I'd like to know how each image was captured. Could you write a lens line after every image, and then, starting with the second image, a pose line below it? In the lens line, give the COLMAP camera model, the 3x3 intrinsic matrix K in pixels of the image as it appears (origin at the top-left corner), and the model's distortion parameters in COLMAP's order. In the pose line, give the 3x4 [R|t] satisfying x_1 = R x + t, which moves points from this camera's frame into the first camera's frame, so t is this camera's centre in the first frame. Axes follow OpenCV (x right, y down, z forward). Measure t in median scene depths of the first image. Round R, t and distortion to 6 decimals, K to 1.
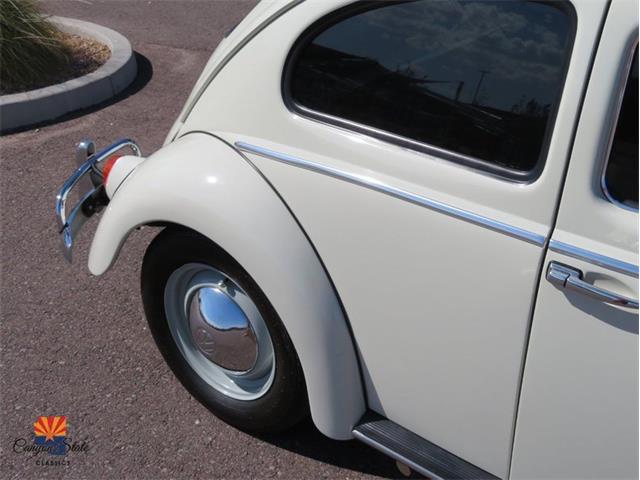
lens RADIAL K [[798.0, 0, 320.0], [0, 798.0, 240.0], [0, 0, 1]] dist [0.021316, -0.012205]
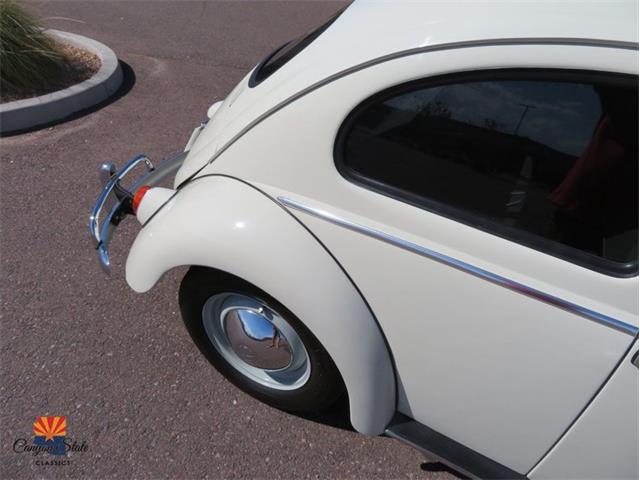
lens RADIAL K [[454.5, 0, 319.3], [0, 454.5, 236.2], [0, 0, 1]] dist [-0.002460, -0.001473]
pose [[0.980203, -0.058432, 0.189178, -0.126250], [0.025981, 0.985159, 0.169669, -0.128036], [-0.196285, -0.161395, 0.967173, 0.288999]]
